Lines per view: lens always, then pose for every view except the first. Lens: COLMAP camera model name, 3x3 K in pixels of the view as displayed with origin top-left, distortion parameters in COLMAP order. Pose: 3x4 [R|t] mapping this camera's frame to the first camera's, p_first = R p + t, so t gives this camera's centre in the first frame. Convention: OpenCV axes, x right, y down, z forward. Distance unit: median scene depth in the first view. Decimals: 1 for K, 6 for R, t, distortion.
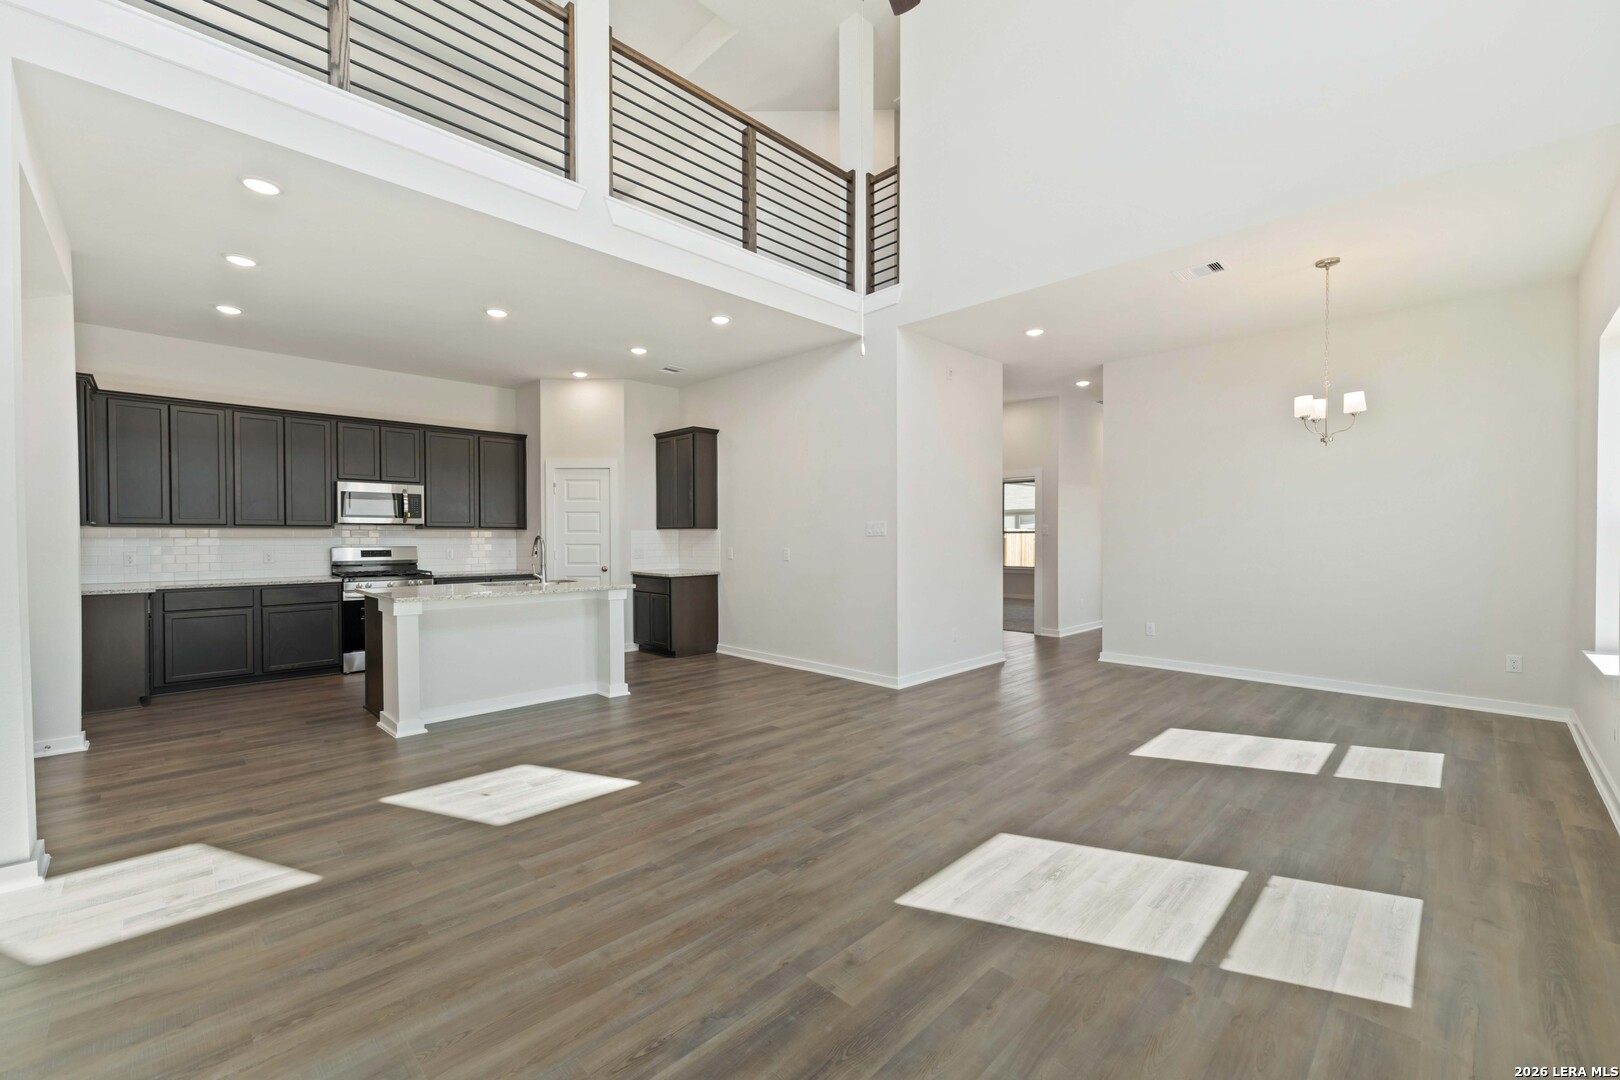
lens RADIAL K [[661.5, 0, 802.8], [0, 661.5, 542.2], [0, 0, 1]] dist [0.000017, 0.000050]
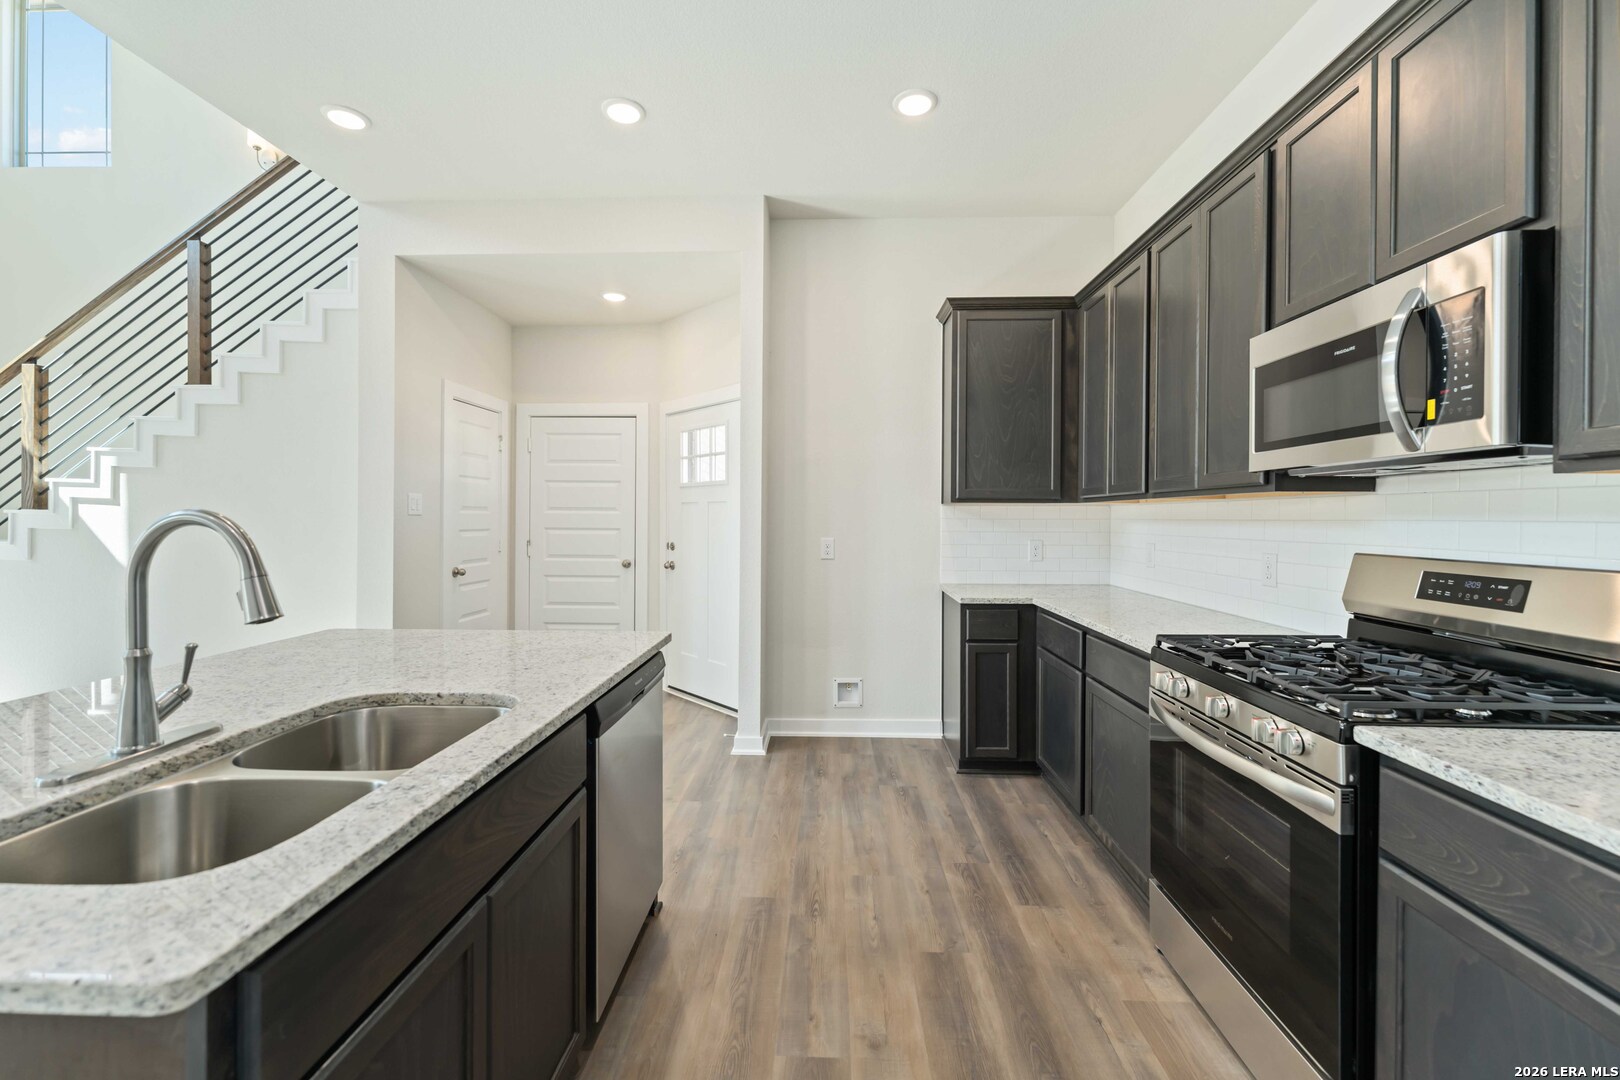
lens RADIAL K [[661.3, 0, 810.0], [0, 661.3, 517.8], [0, 0, 1]] dist [0.013984, -0.000086]
pose [[-0.727152, 0.000246, -0.686476, -0.399278], [-0.007057, 0.999944, 0.007833, -0.010841], [0.686440, 0.010541, -0.727110, 1.284503]]
